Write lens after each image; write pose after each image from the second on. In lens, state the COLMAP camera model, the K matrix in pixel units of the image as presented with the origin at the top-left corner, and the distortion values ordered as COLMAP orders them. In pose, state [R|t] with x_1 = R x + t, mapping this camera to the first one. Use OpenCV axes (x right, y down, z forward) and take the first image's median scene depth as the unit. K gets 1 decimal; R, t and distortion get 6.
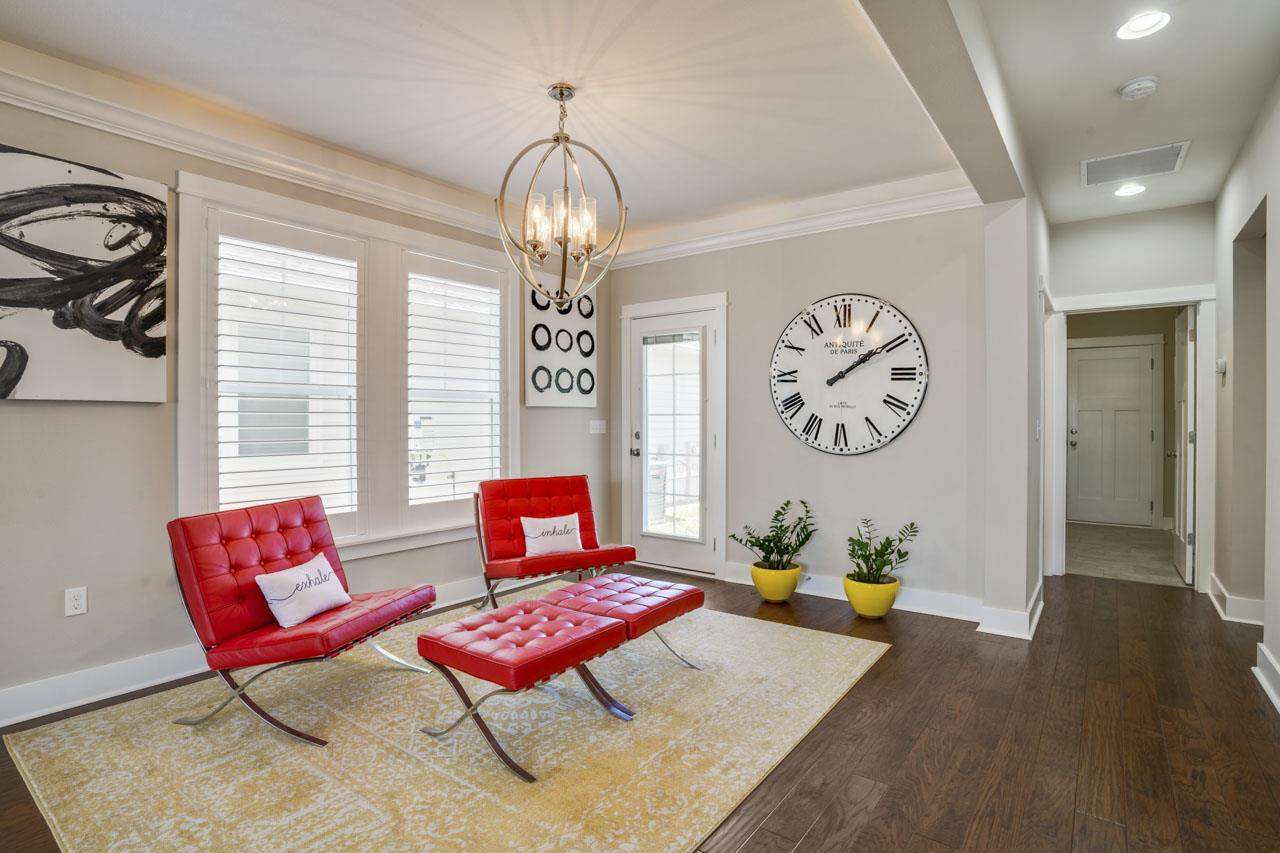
lens RADIAL K [[633.1, 0, 638.0], [0, 633.1, 420.5], [0, 0, 1]] dist [-0.087765, 0.044066]
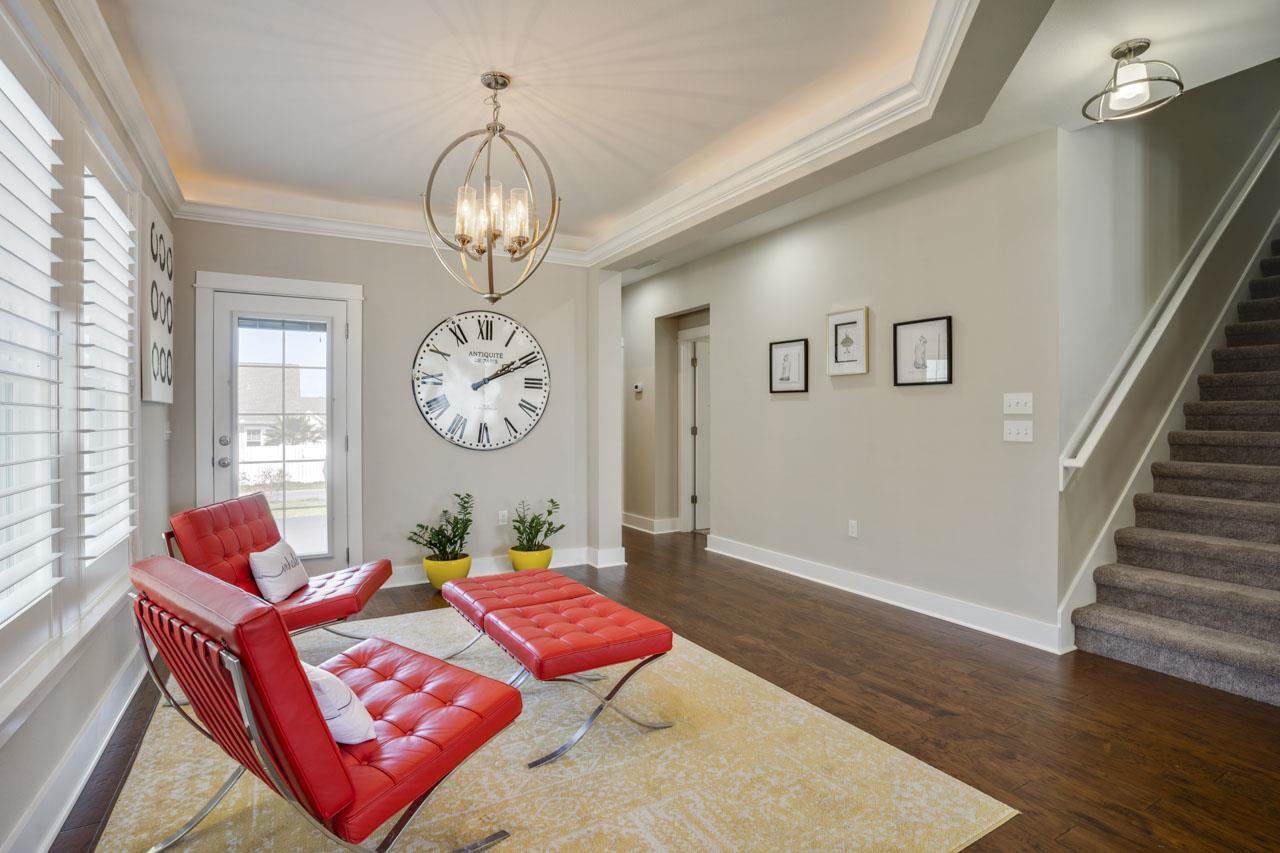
lens RADIAL K [[633.1, 0, 638.0], [0, 633.1, 420.5], [0, 0, 1]] dist [-0.087765, 0.044066]
pose [[0.391872, -0.000615, 0.920020, -0.659691], [0.005351, 0.999984, -0.001611, 0.003521], [-0.920004, 0.005554, 0.391869, 0.301490]]
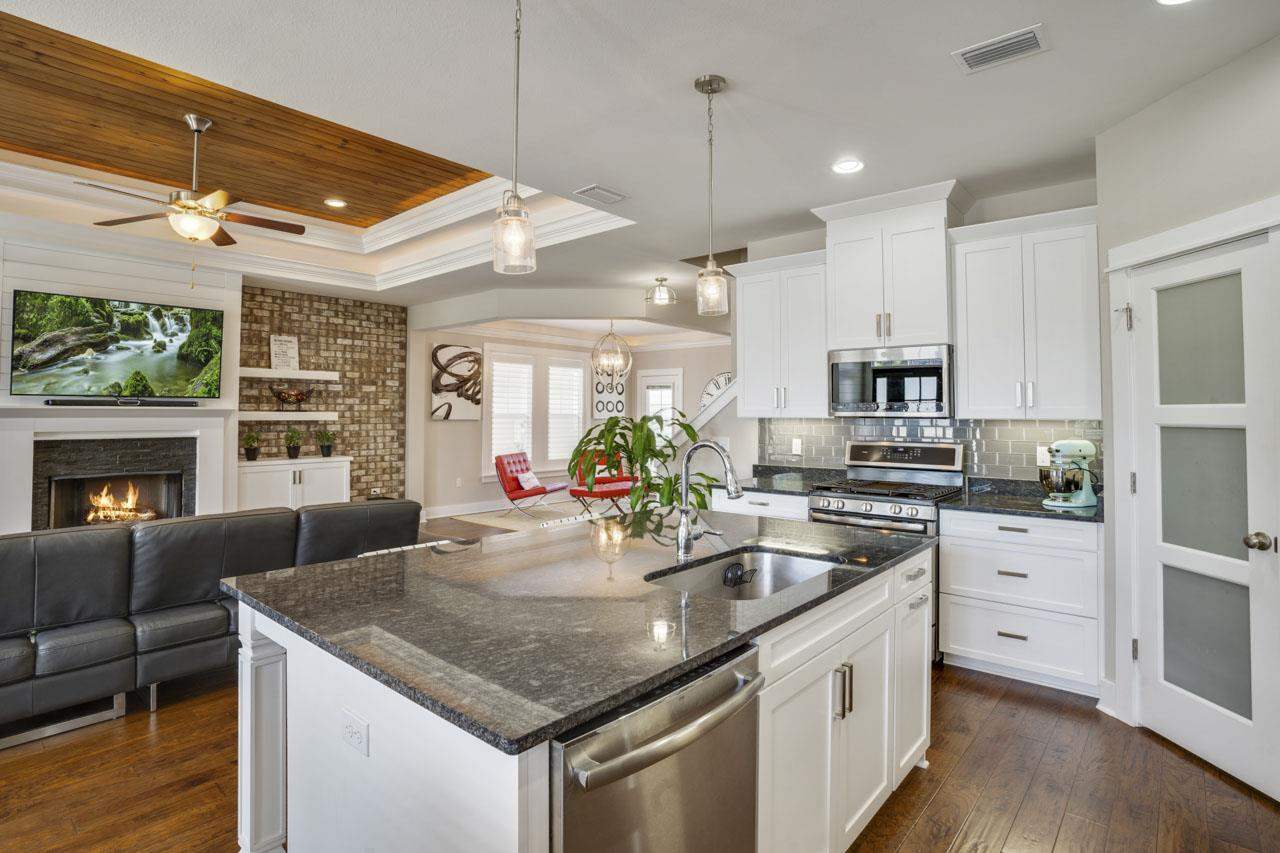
lens RADIAL K [[633.1, 0, 638.0], [0, 633.1, 420.5], [0, 0, 1]] dist [-0.087765, 0.044066]
pose [[0.998508, 0.004815, -0.054387, 0.123982], [-0.004655, 0.999984, 0.003065, -0.027911], [0.054401, -0.002808, 0.998515, -1.469790]]
